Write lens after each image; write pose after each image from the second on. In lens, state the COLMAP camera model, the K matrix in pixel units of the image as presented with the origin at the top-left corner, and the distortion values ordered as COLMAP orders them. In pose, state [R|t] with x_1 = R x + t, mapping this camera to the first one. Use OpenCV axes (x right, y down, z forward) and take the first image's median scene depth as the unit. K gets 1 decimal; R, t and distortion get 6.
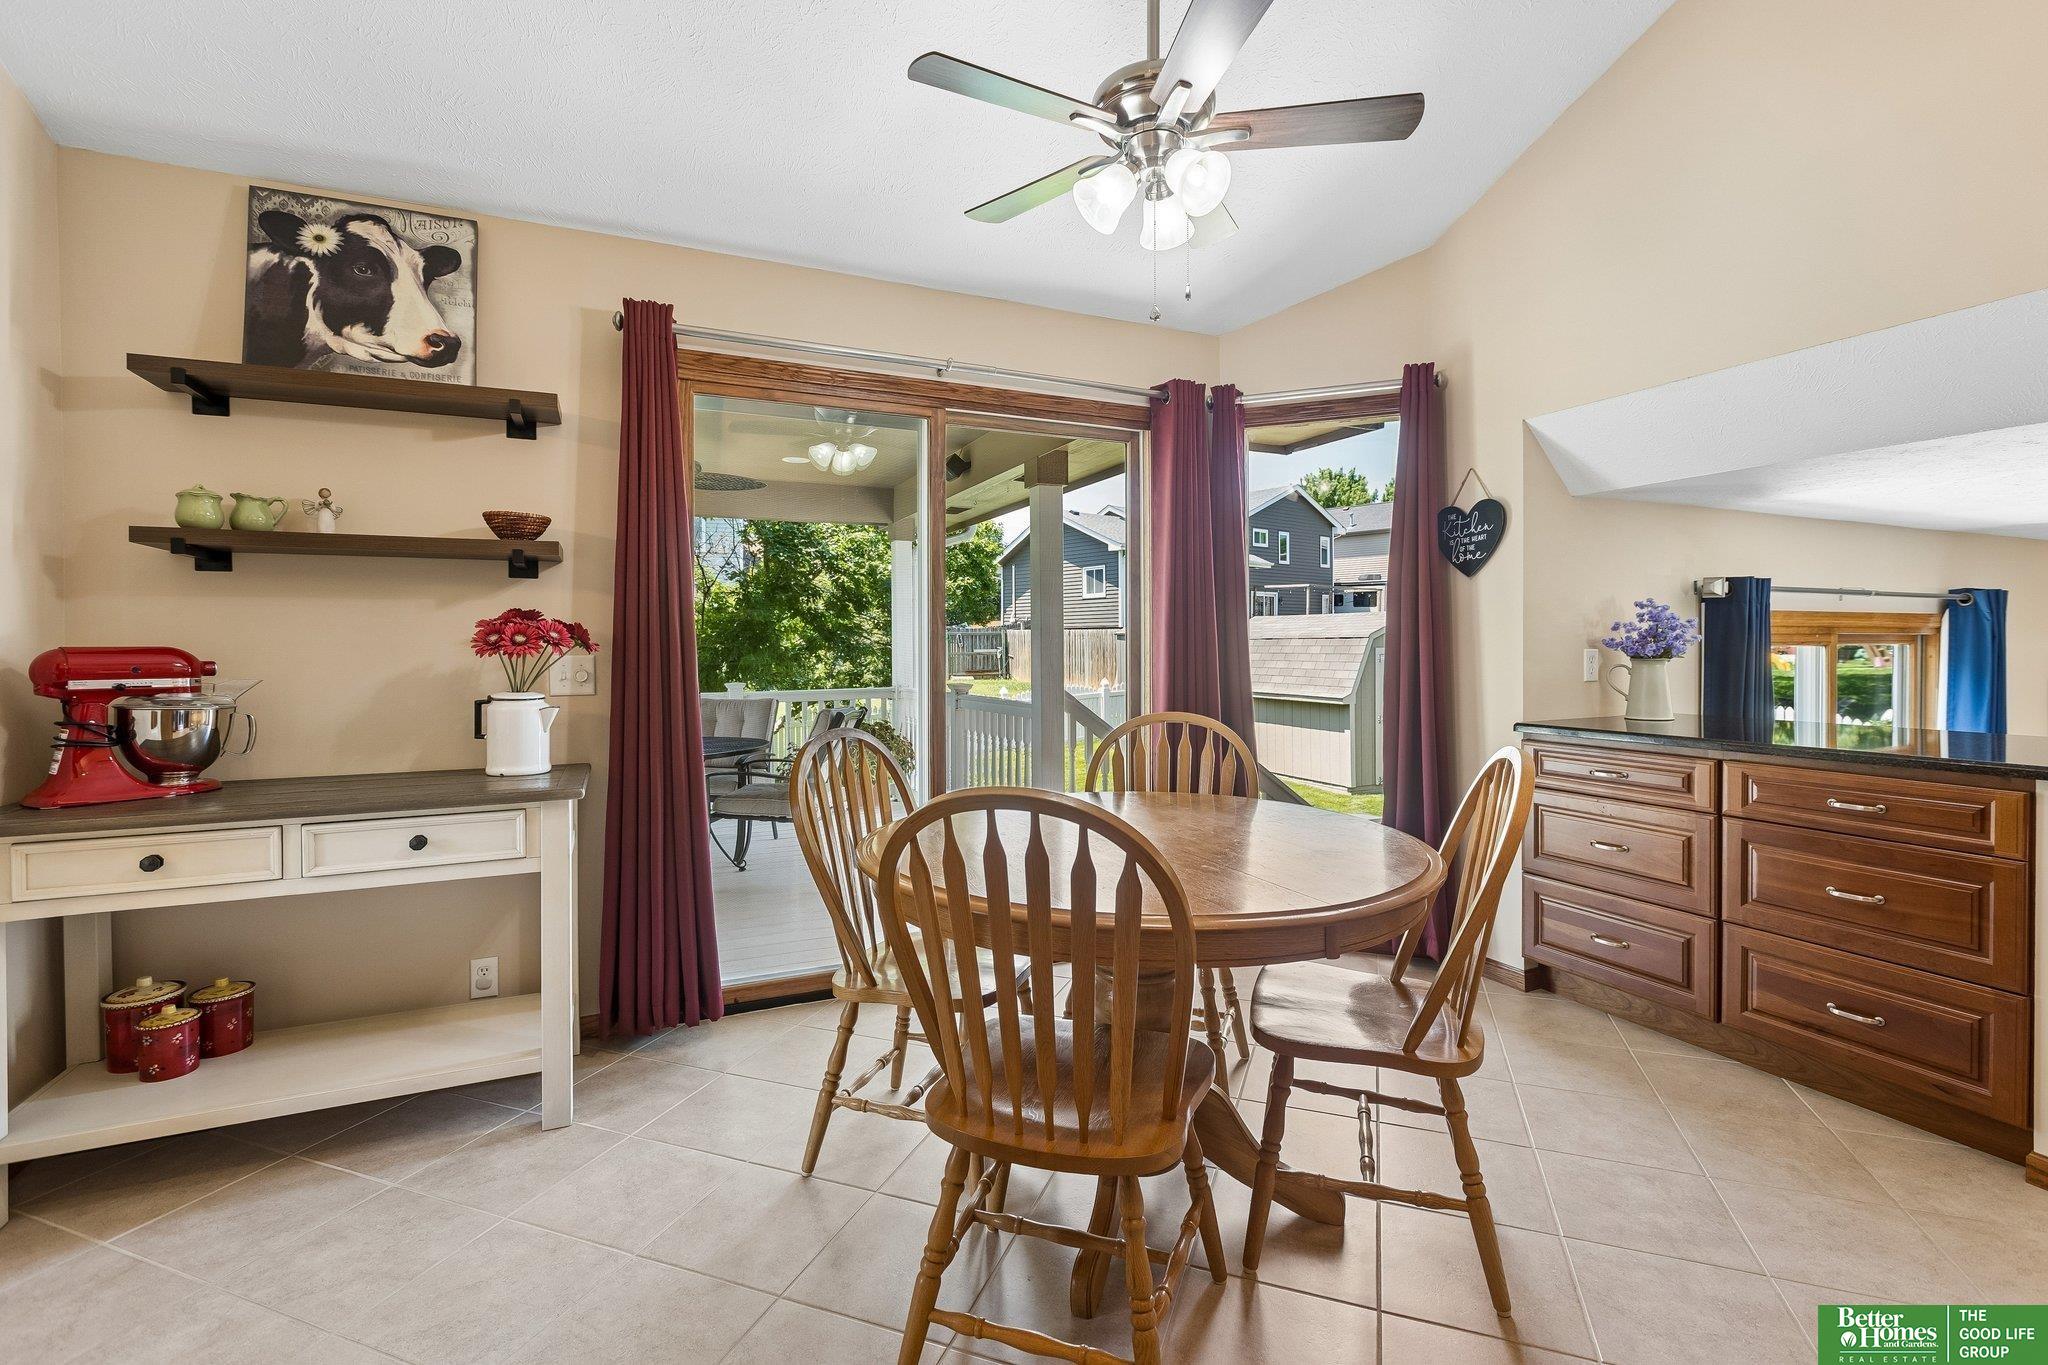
lens RADIAL K [[927.7, 0, 1026.3], [0, 927.7, 657.5], [0, 0, 1]] dist [-0.003125, -0.000727]
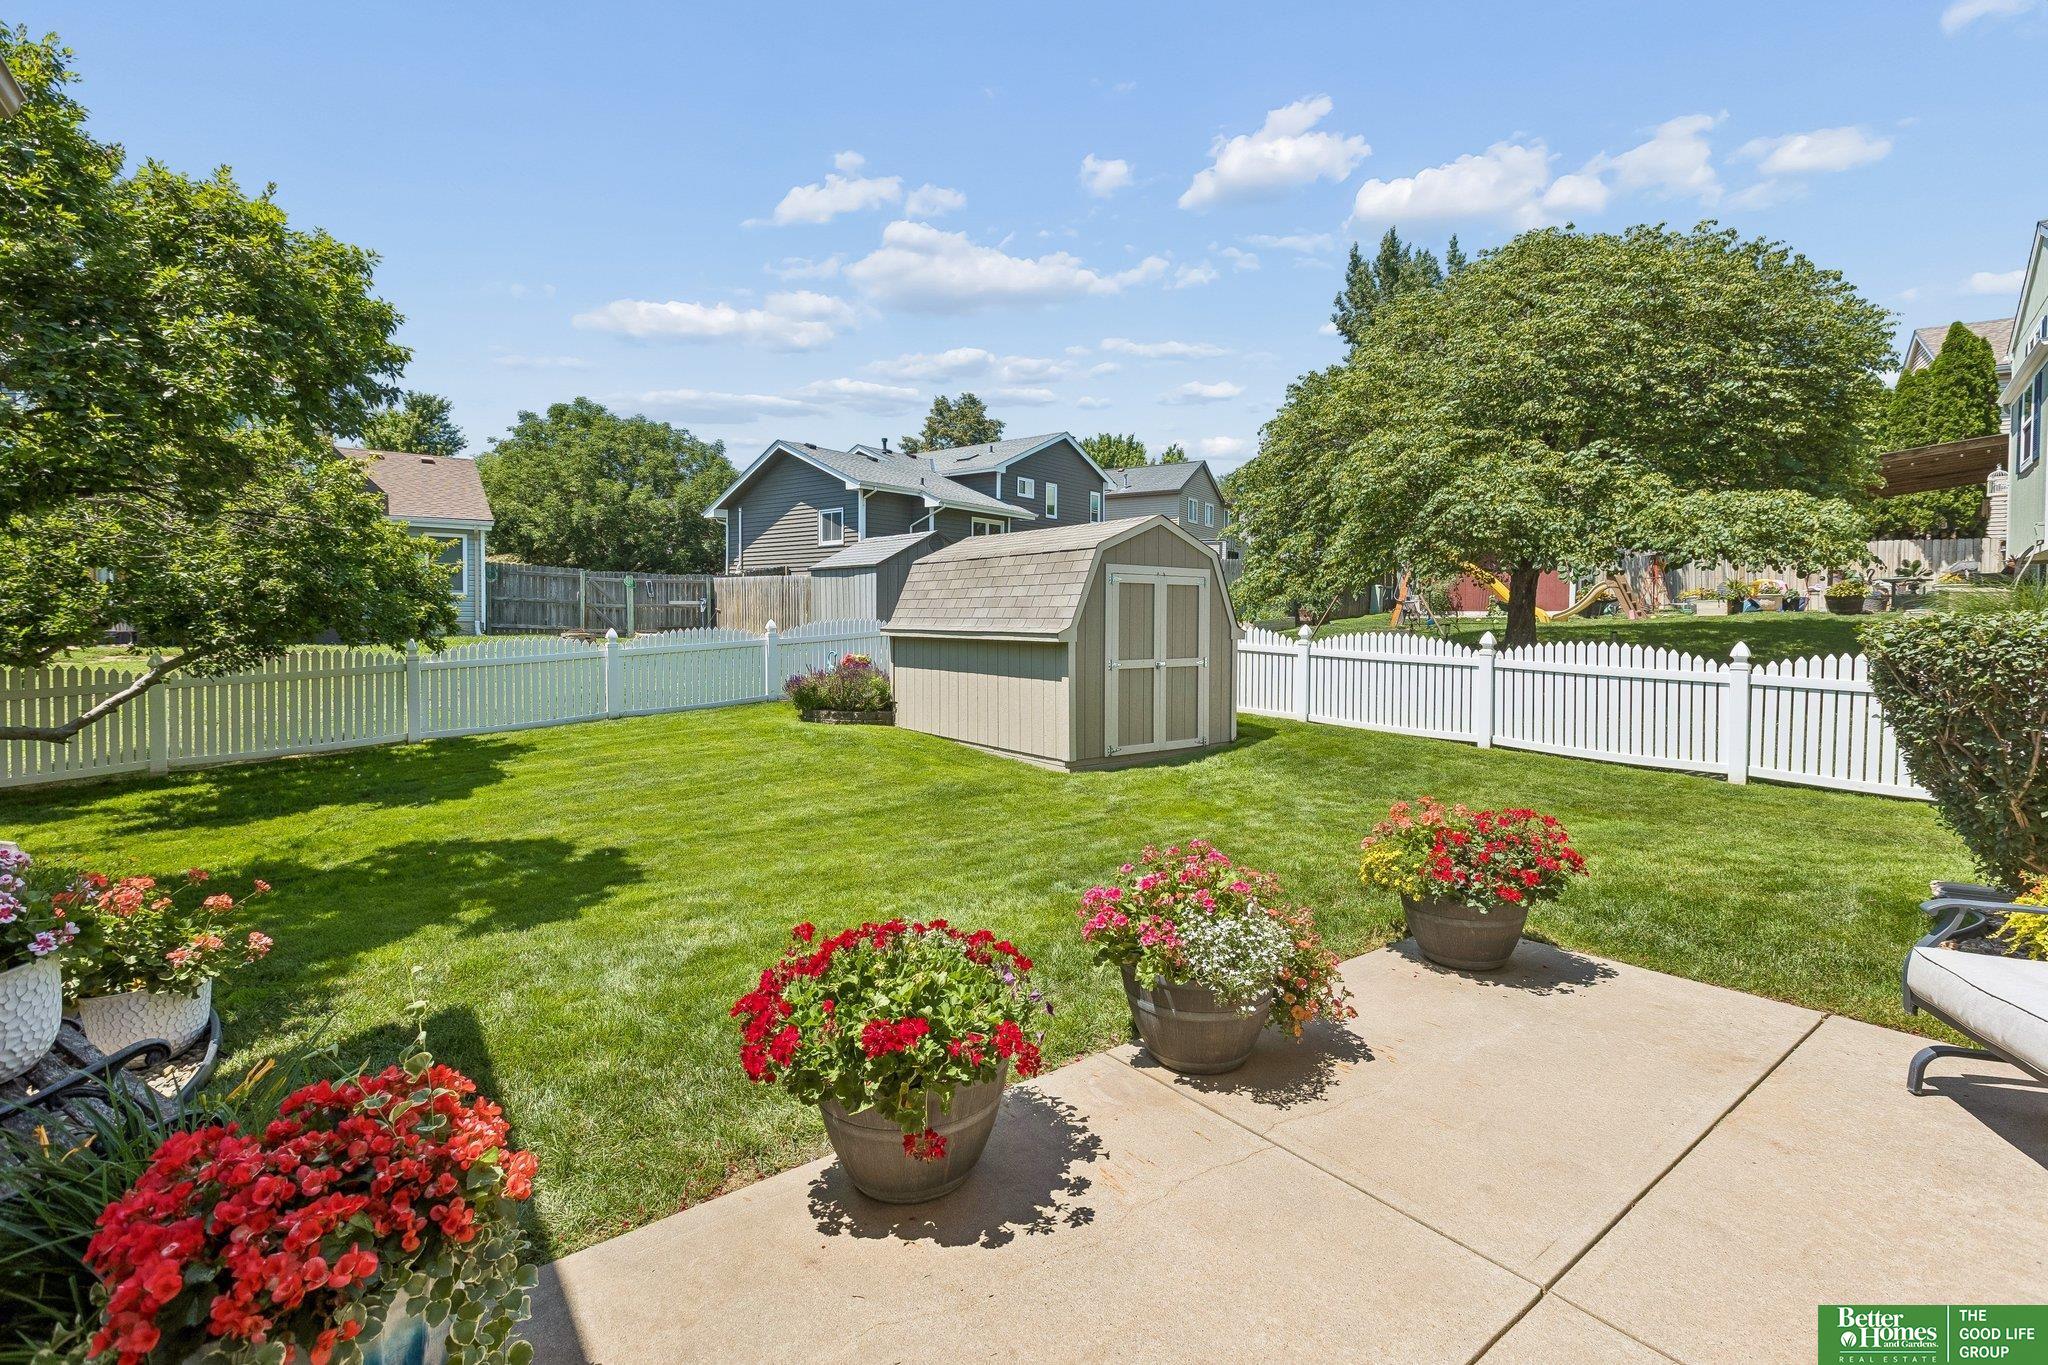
lens RADIAL K [[927.7, 0, 1027.6], [0, 927.7, 642.2], [0, 0, 1]] dist [-0.003125, -0.000727]
pose [[0.976100, 0.008403, 0.217159, 0.658363], [-0.009812, 0.999937, 0.005413, 0.182967], [-0.217100, -0.007414, 0.976121, 1.286414]]
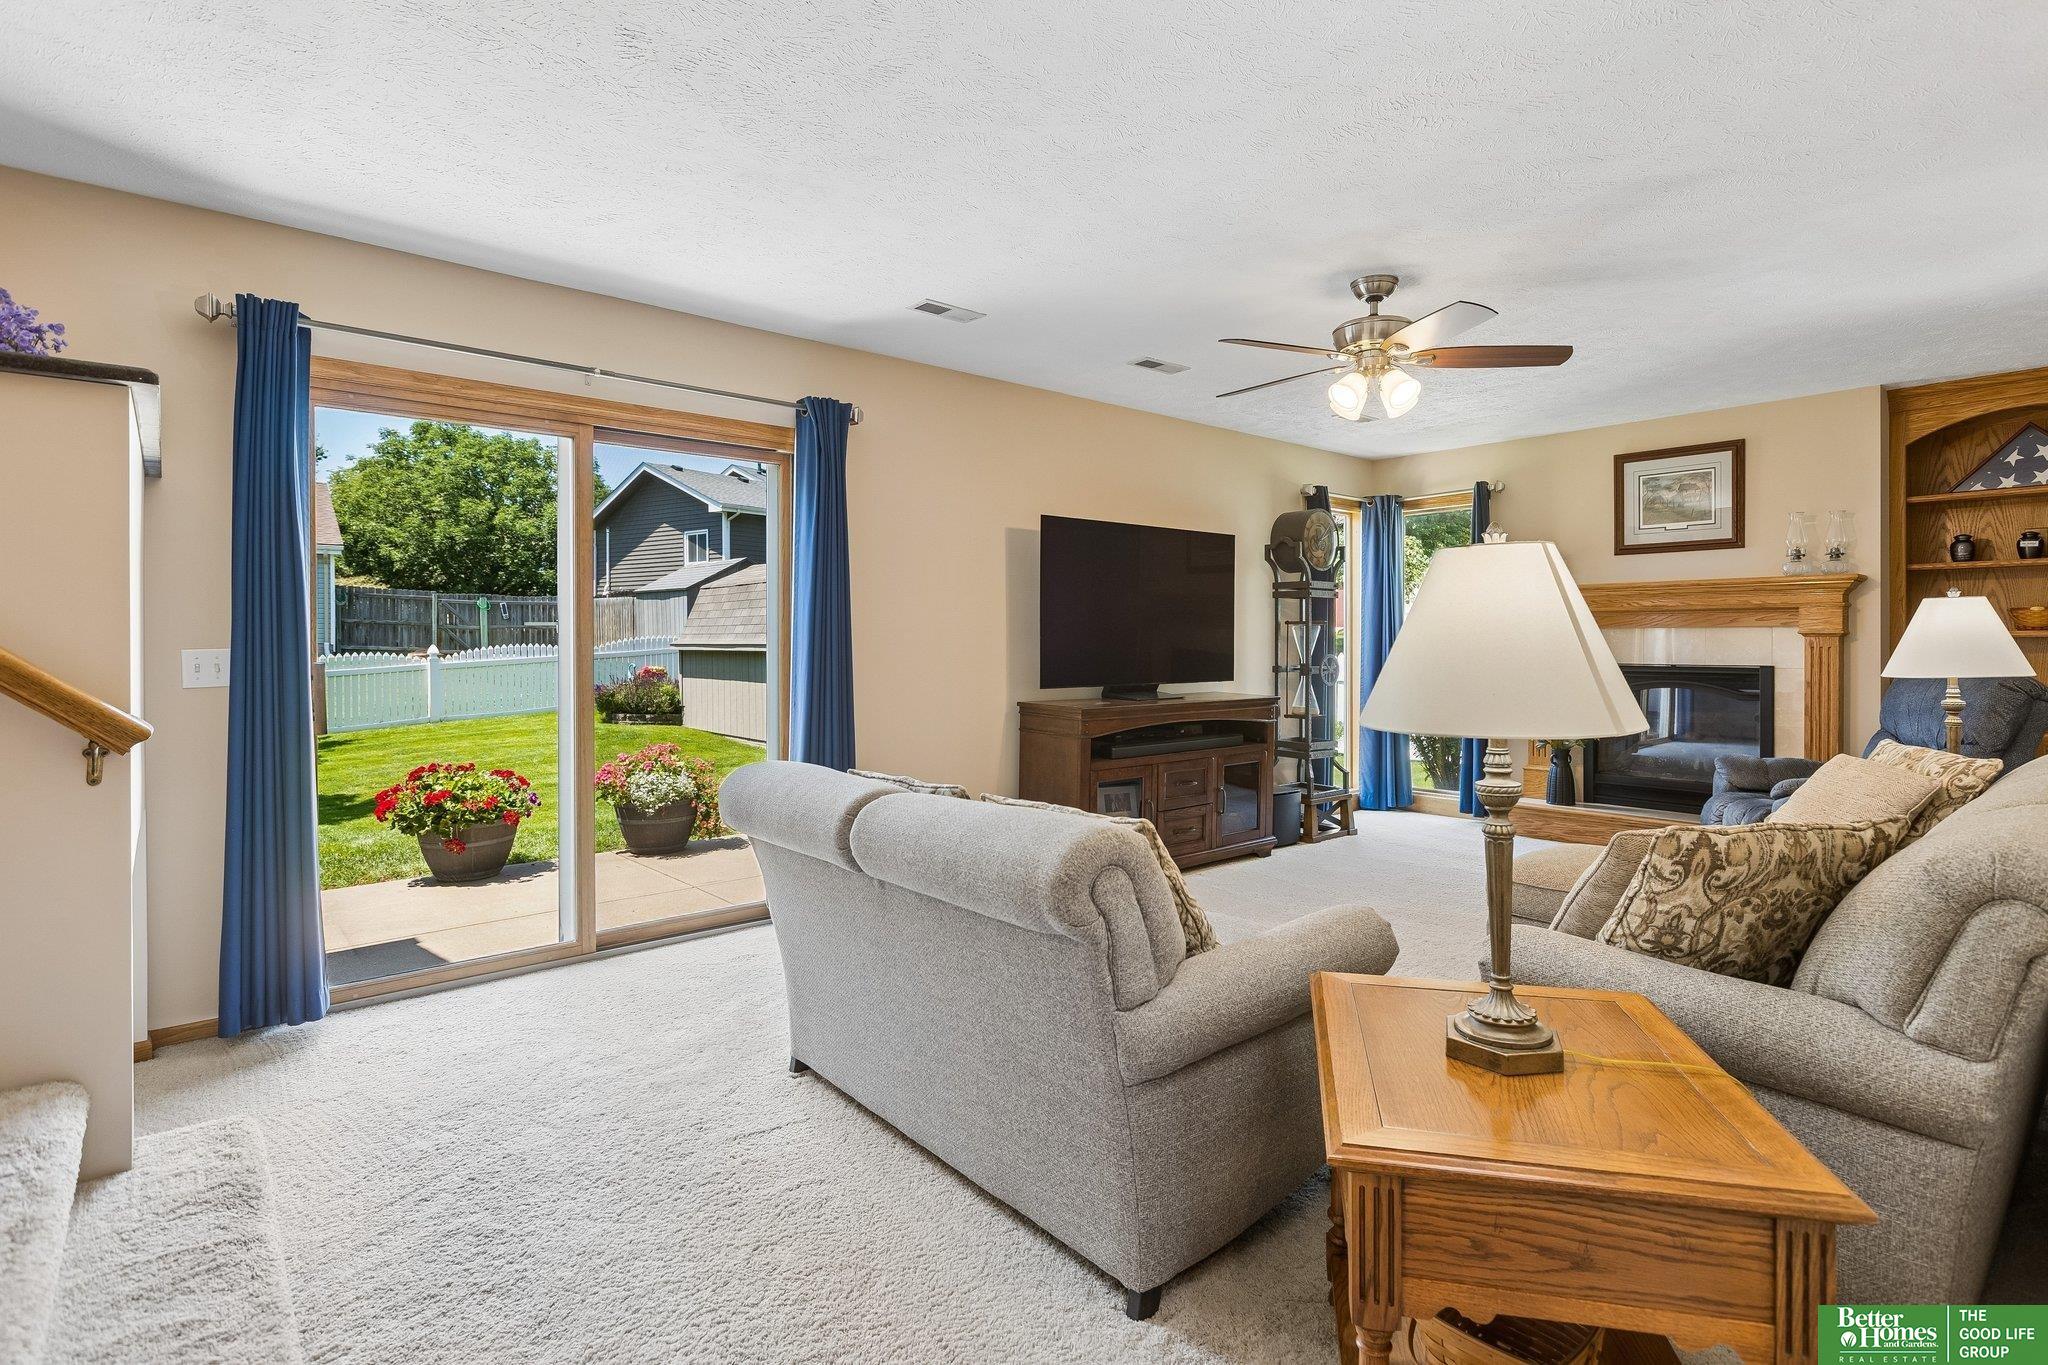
lens RADIAL K [[1019.6, 0, 1046.6], [0, 1019.6, 650.6], [0, 0, 1]] dist [0.001704, -0.003491]
pose [[0.960062, 0.004671, 0.279747, 1.223975], [-0.001812, 0.999943, -0.010478, 0.231340], [-0.279780, 0.009553, 0.960017, -0.026010]]
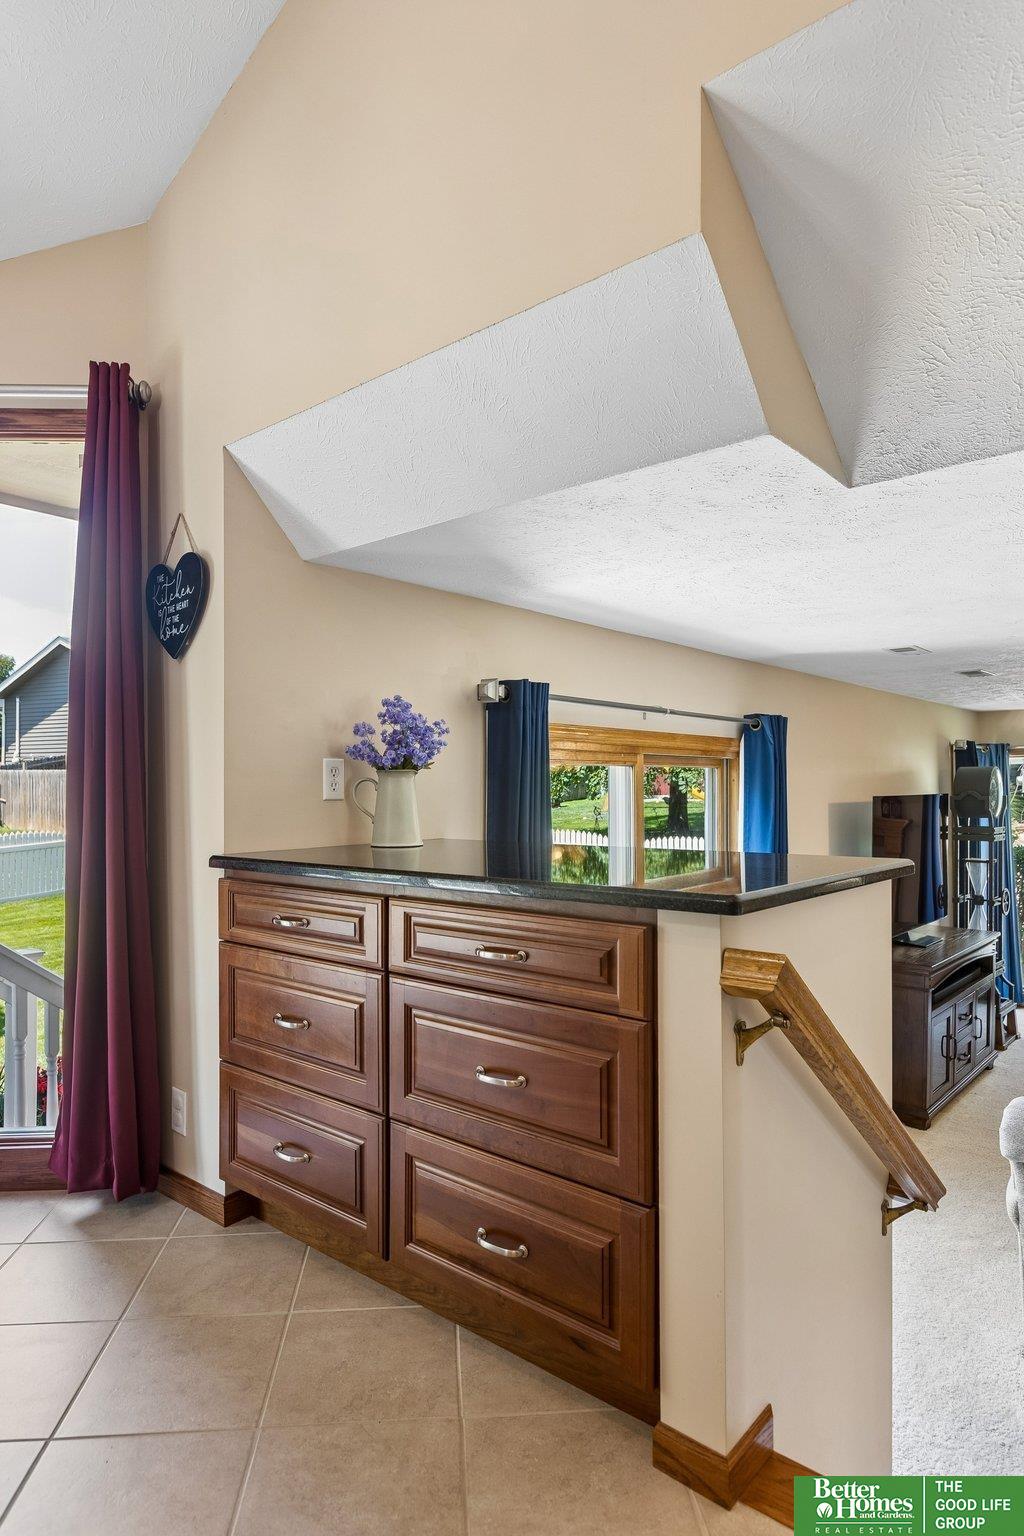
lens RADIAL K [[920.7, 0, 505.2], [0, 920.7, 771.7], [0, 0, 1]] dist [-0.004780, -0.002306]
pose [[0.907718, 0.009180, 0.419481, 0.418908], [0.005412, 0.999421, -0.033583, 0.029009], [-0.419547, 0.032755, 0.907142, 0.235403]]
